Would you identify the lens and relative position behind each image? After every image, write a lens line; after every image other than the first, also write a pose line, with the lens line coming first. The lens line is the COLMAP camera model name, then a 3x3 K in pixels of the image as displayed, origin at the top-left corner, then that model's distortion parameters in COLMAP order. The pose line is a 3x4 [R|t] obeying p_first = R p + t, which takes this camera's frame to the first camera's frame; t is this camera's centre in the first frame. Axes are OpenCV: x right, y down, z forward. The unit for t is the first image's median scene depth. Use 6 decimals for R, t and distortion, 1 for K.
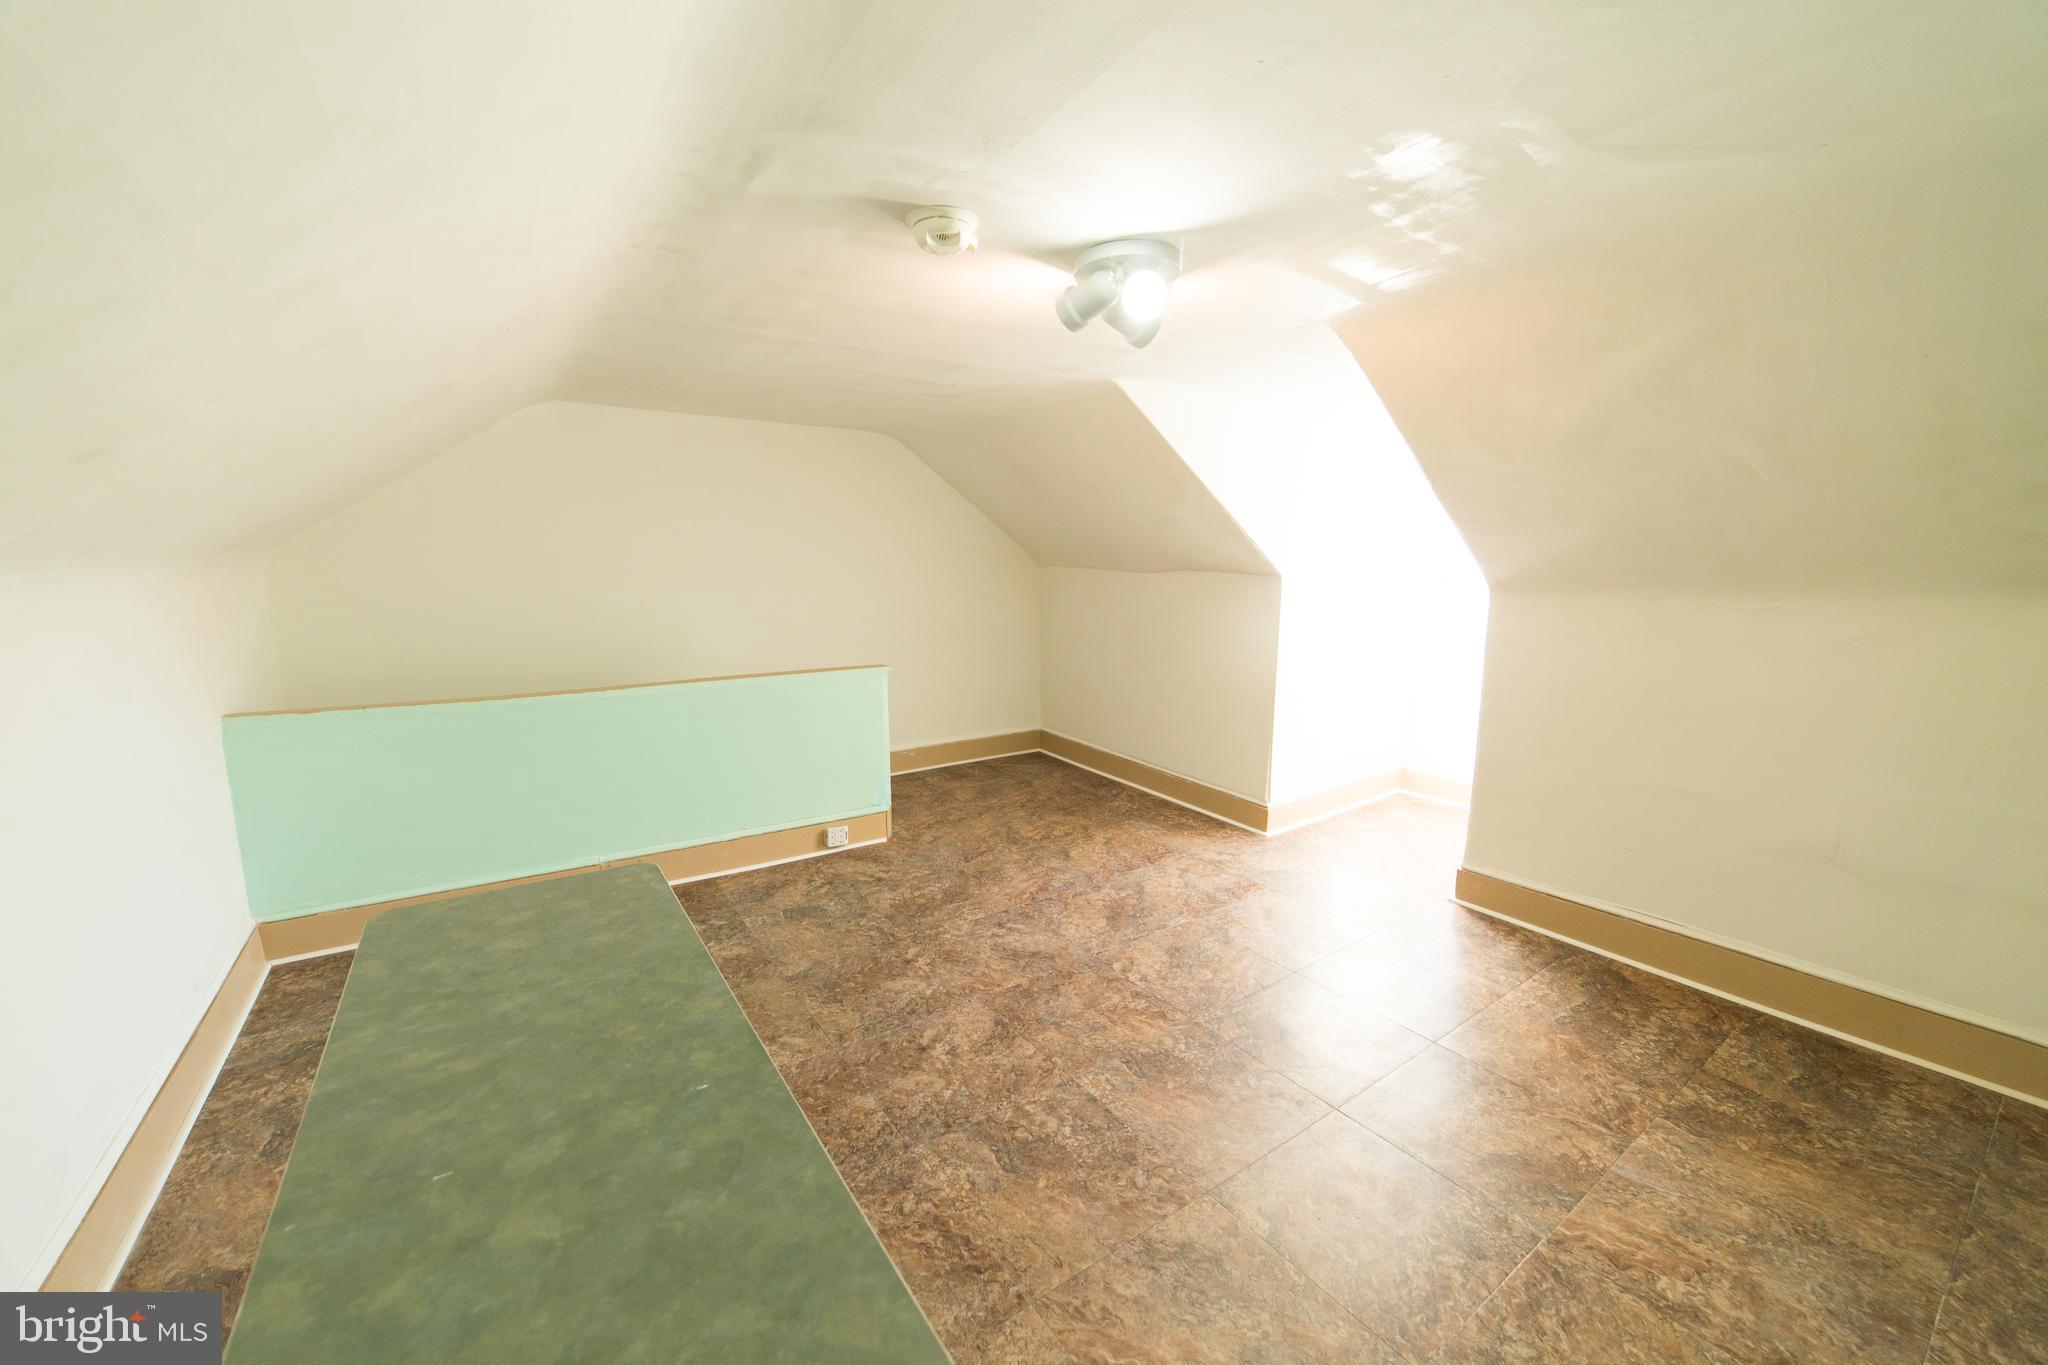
lens RADIAL K [[784.6, 0, 1013.0], [0, 784.6, 679.7], [0, 0, 1]] dist [-0.023833, 0.009398]
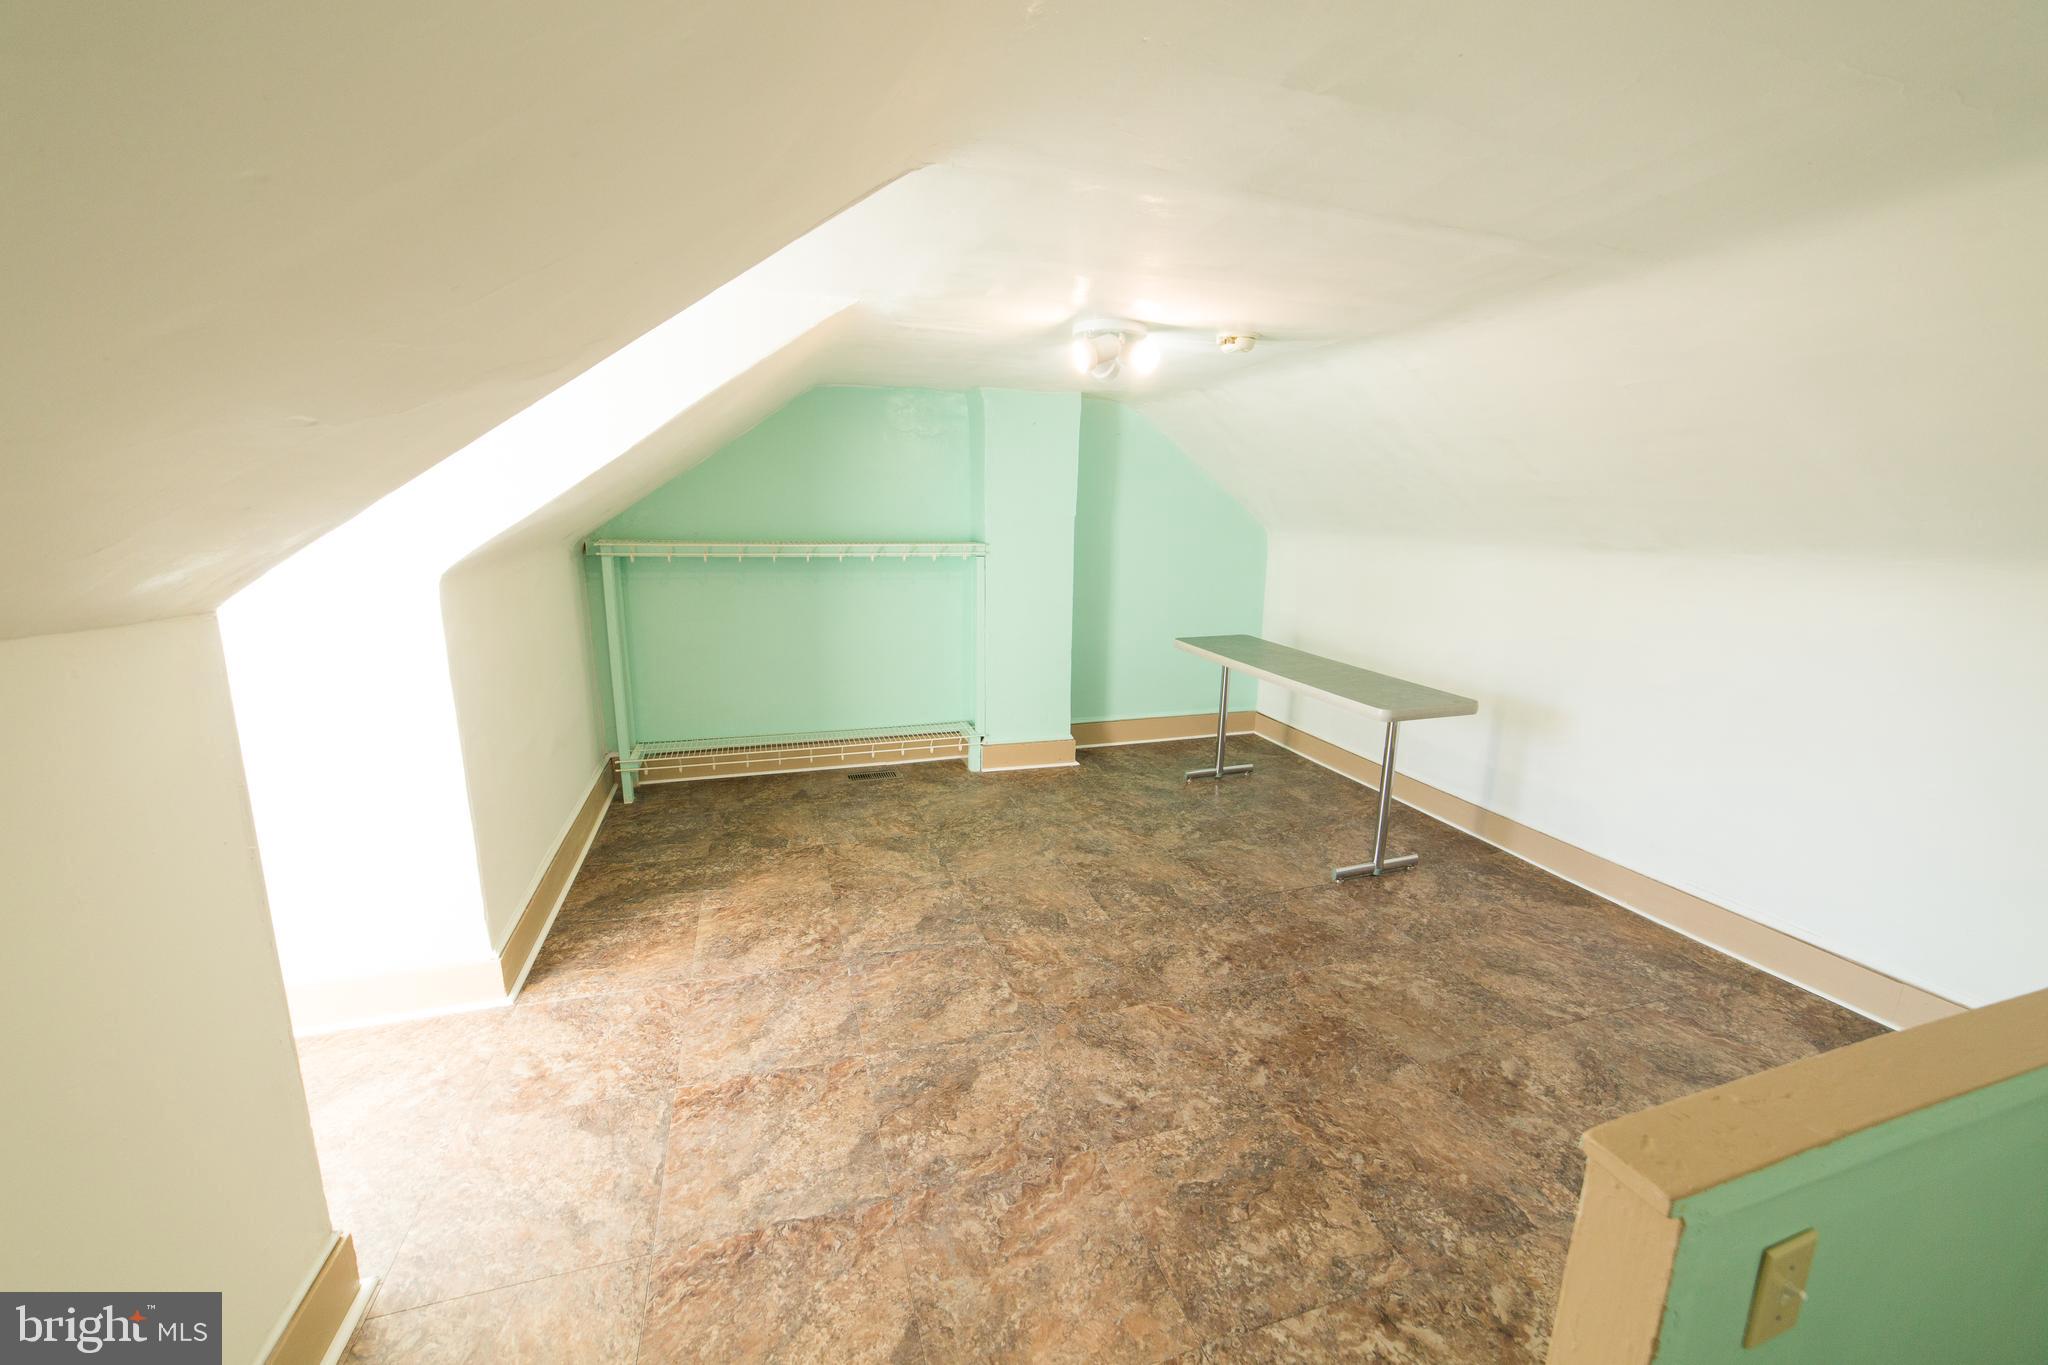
lens RADIAL K [[784.6, 0, 1013.0], [0, 784.6, 679.7], [0, 0, 1]] dist [-0.023833, 0.009398]
pose [[-0.957814, -0.074540, 0.277553, -0.086463], [0.030425, 0.934050, 0.355844, -0.298925], [-0.285773, 0.349277, -0.892379, 1.714813]]
